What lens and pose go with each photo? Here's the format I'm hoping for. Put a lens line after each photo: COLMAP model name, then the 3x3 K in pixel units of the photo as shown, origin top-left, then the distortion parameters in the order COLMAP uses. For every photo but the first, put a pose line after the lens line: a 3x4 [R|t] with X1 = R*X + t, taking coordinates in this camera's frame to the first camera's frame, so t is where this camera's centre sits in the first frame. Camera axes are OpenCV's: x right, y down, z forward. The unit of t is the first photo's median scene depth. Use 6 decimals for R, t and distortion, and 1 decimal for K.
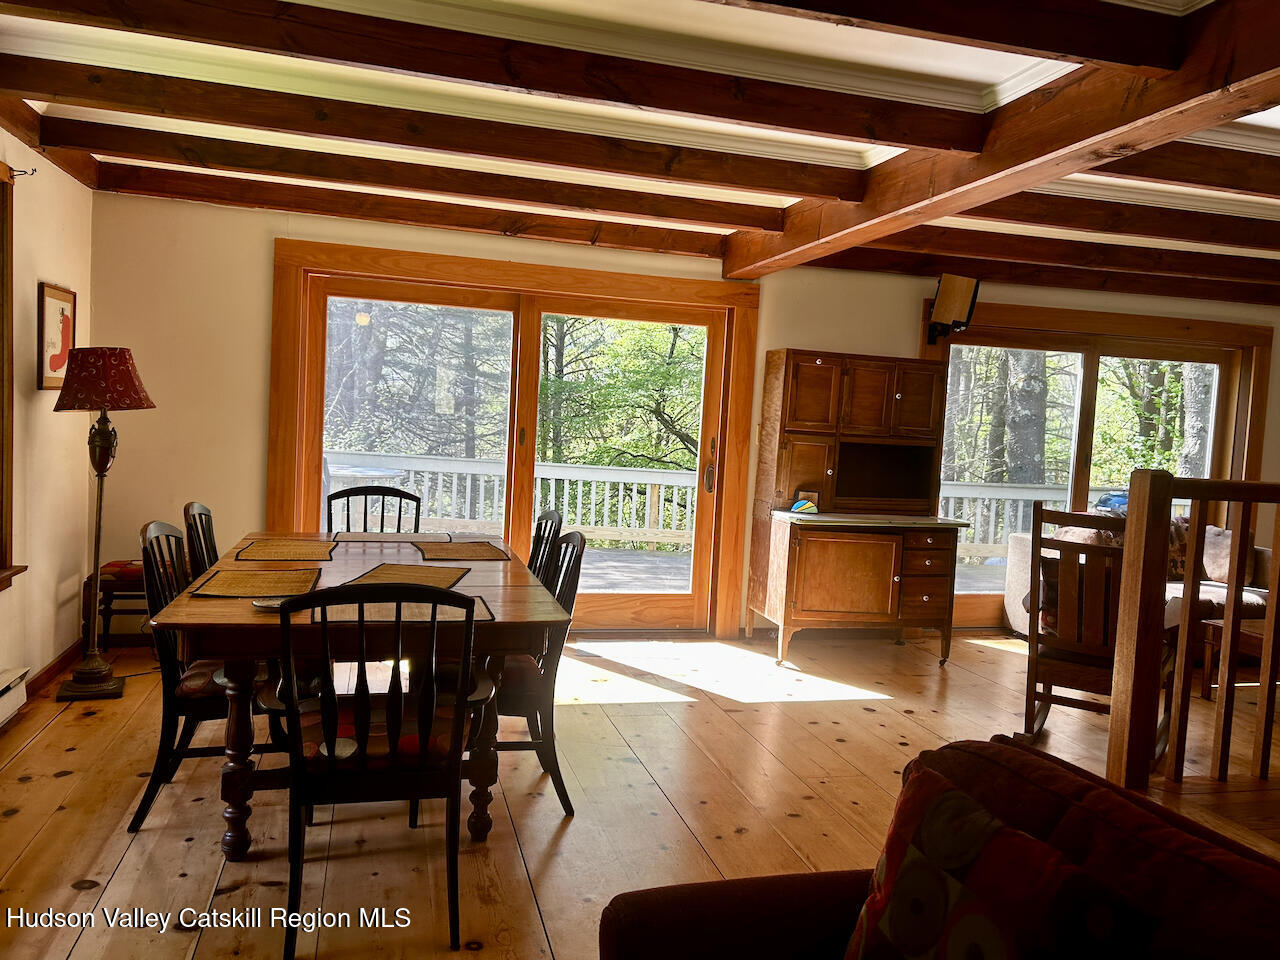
lens RADIAL K [[962.7, 0, 639.4], [0, 962.7, 473.7], [0, 0, 1]] dist [0.063076, -0.067049]
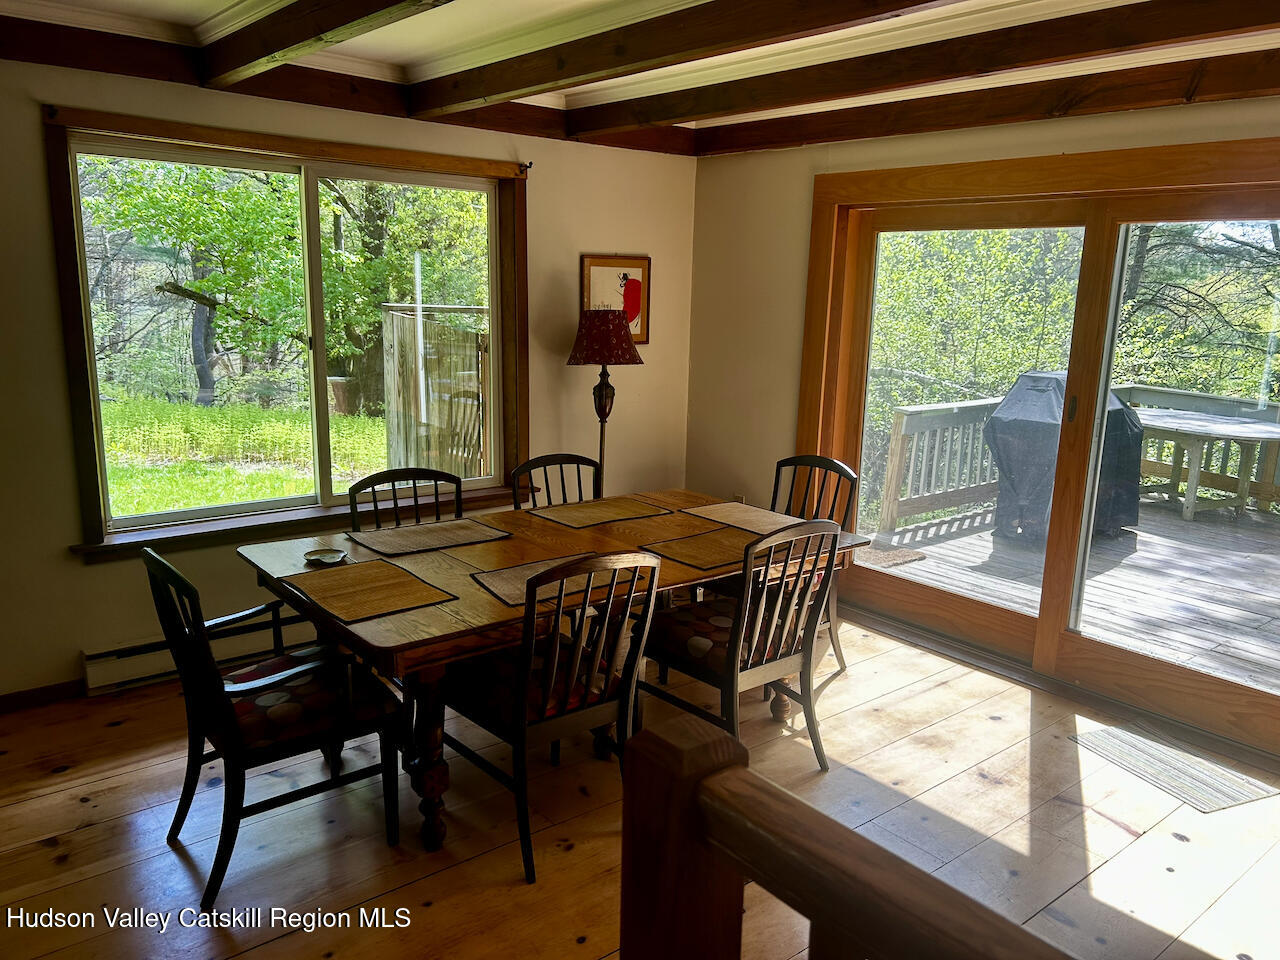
lens RADIAL K [[962.7, 0, 637.0], [0, 962.7, 492.6], [0, 0, 1]] dist [0.063076, -0.067049]
pose [[0.424457, 0.150945, -0.892778, 0.400886], [-0.059363, 0.988524, 0.138910, -0.060496], [0.903500, -0.005964, 0.428546, 0.432755]]
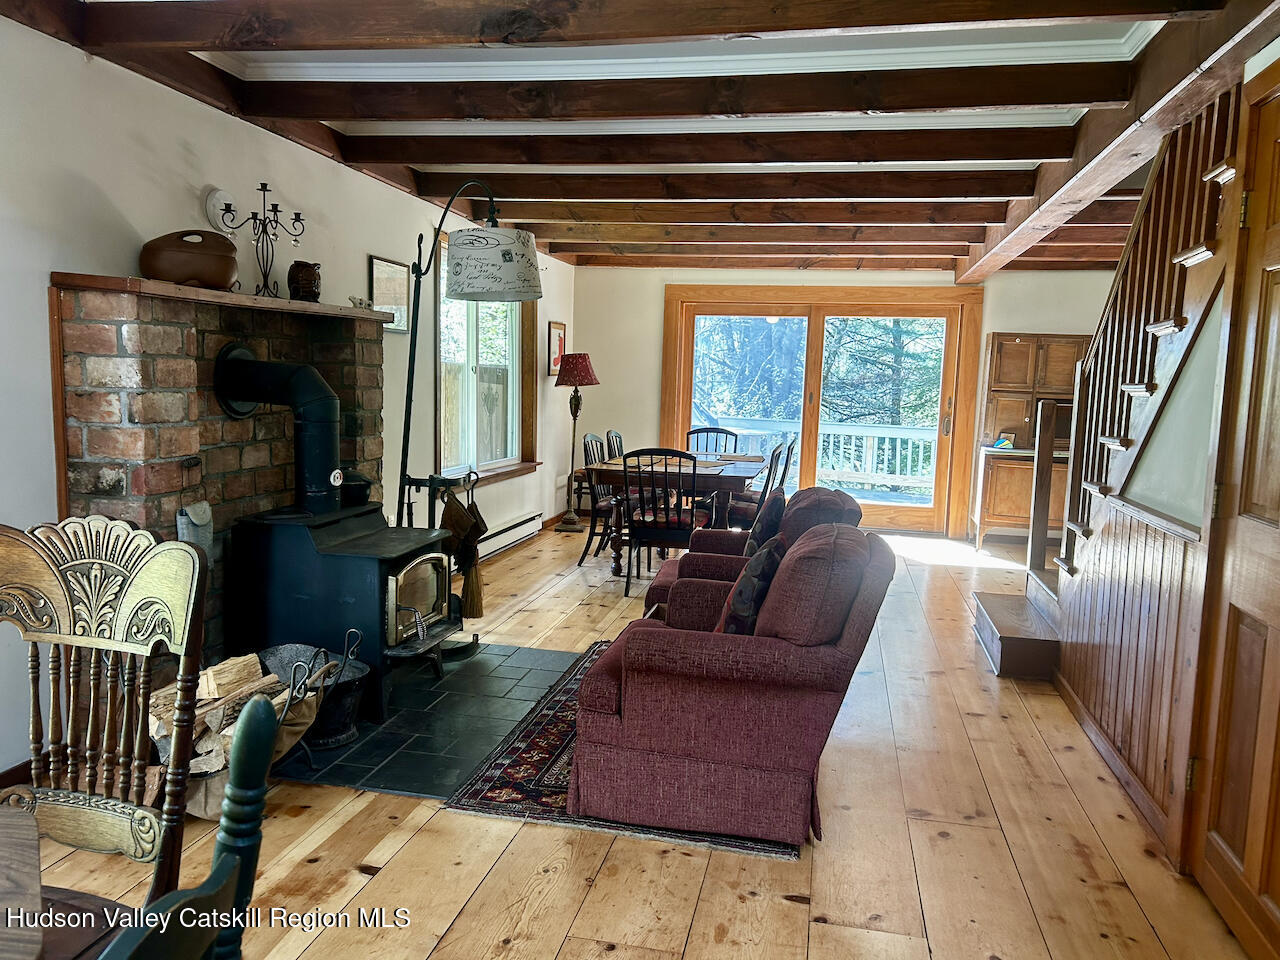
lens RADIAL K [[962.7, 0, 636.8], [0, 962.7, 484.9], [0, 0, 1]] dist [0.063076, -0.067049]
pose [[0.891073, 0.024374, -0.453205, 0.348324], [-0.010076, 0.999373, 0.033936, 0.052991], [0.453748, -0.025673, 0.890760, -0.531838]]
